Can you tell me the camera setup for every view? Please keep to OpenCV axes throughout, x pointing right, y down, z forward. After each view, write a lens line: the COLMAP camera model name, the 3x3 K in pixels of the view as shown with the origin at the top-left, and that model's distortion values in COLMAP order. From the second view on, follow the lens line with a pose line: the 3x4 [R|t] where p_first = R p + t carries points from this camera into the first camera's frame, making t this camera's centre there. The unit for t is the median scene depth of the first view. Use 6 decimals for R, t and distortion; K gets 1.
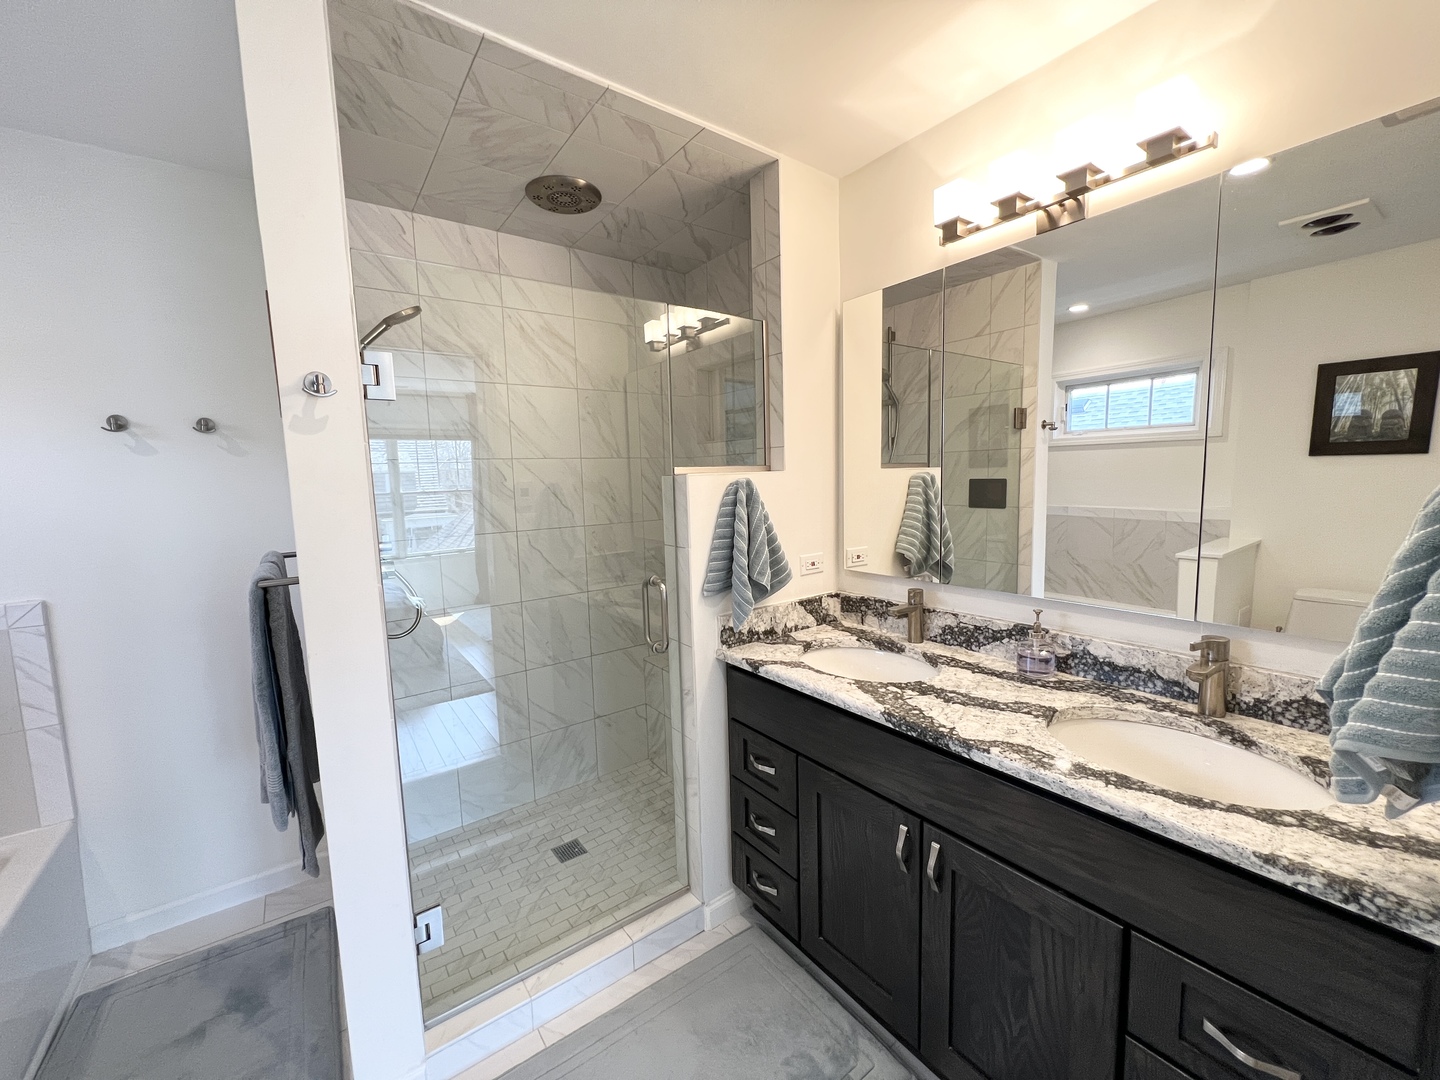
lens RADIAL K [[574.7, 0, 716.1], [0, 574.7, 540.0], [0, 0, 1]] dist [0.002071, 0.000098]
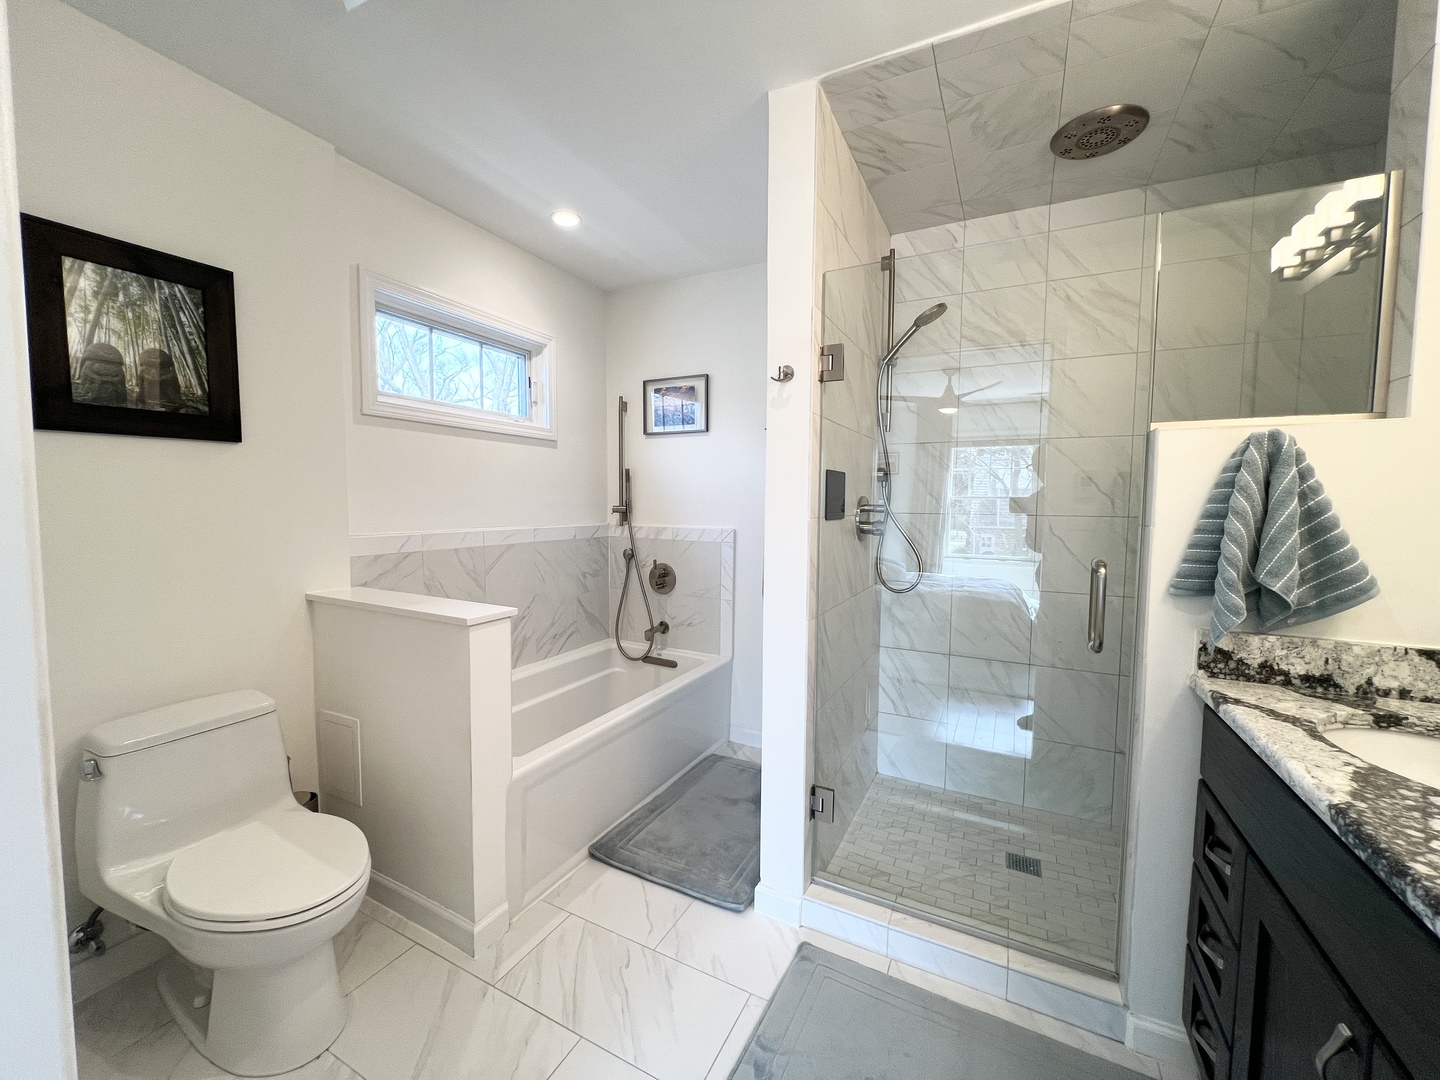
lens RADIAL K [[574.7, 0, 717.2], [0, 574.7, 539.3], [0, 0, 1]] dist [0.002071, 0.000098]
pose [[0.453183, 0.092533, -0.886602, 0.345406], [-0.122498, 0.991626, 0.040880, 0.065920], [0.882961, 0.090081, 0.460723, 0.133357]]
